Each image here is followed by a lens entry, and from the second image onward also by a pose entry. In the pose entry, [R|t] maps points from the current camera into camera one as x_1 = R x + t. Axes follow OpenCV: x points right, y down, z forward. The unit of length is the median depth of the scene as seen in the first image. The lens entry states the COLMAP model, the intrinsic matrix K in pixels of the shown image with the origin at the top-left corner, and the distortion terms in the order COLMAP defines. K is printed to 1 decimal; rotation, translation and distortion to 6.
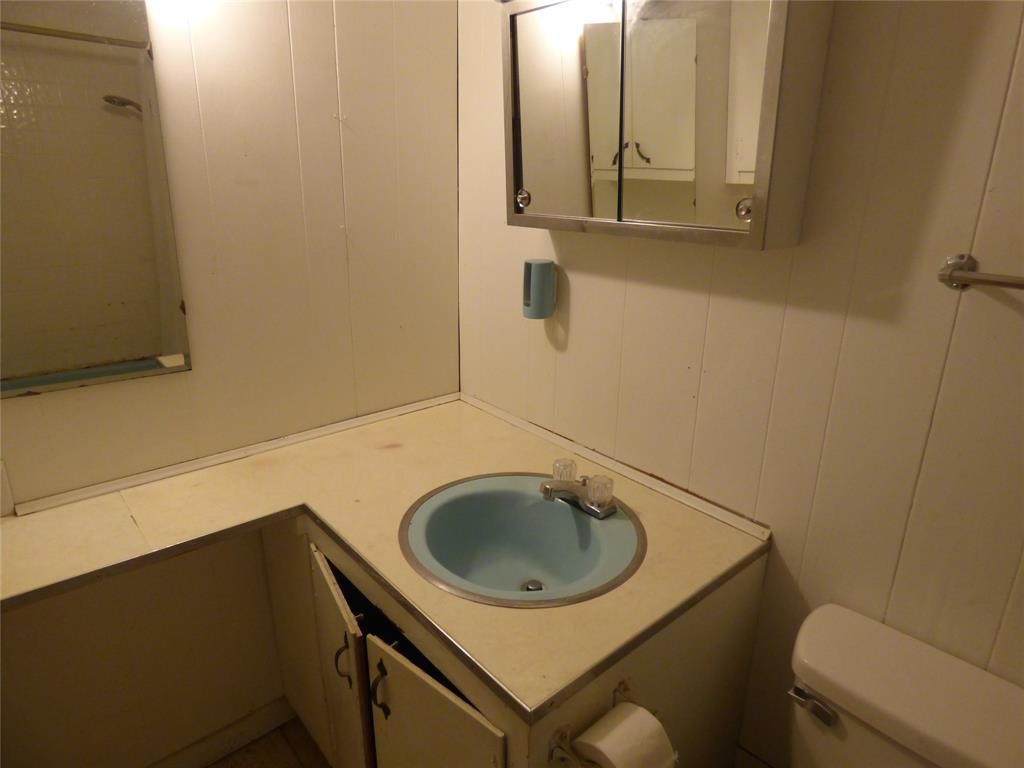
lens RADIAL K [[627.4, 0, 506.1], [0, 627.4, 382.2], [0, 0, 1]] dist [-0.007347, 0.005131]
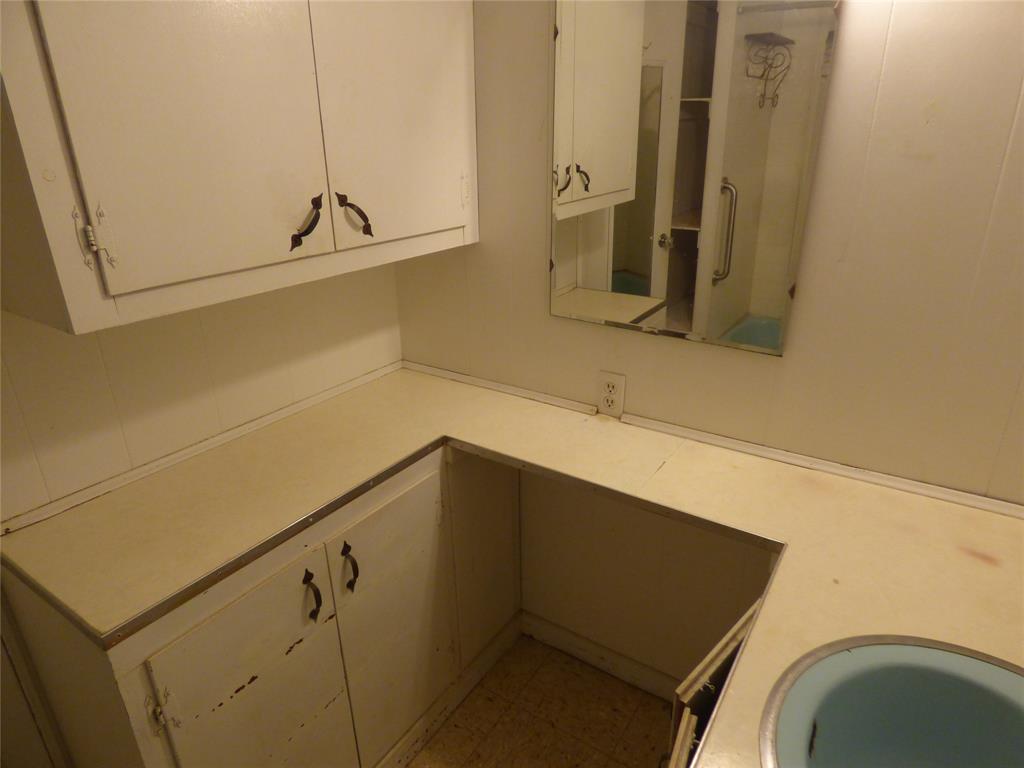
lens RADIAL K [[627.4, 0, 510.5], [0, 627.4, 383.1], [0, 0, 1]] dist [-0.007347, 0.005131]
pose [[0.292122, 0.352708, -0.888966, 0.232213], [-0.281027, 0.920133, 0.272726, -0.127221], [0.914160, 0.170154, 0.367912, 0.284182]]
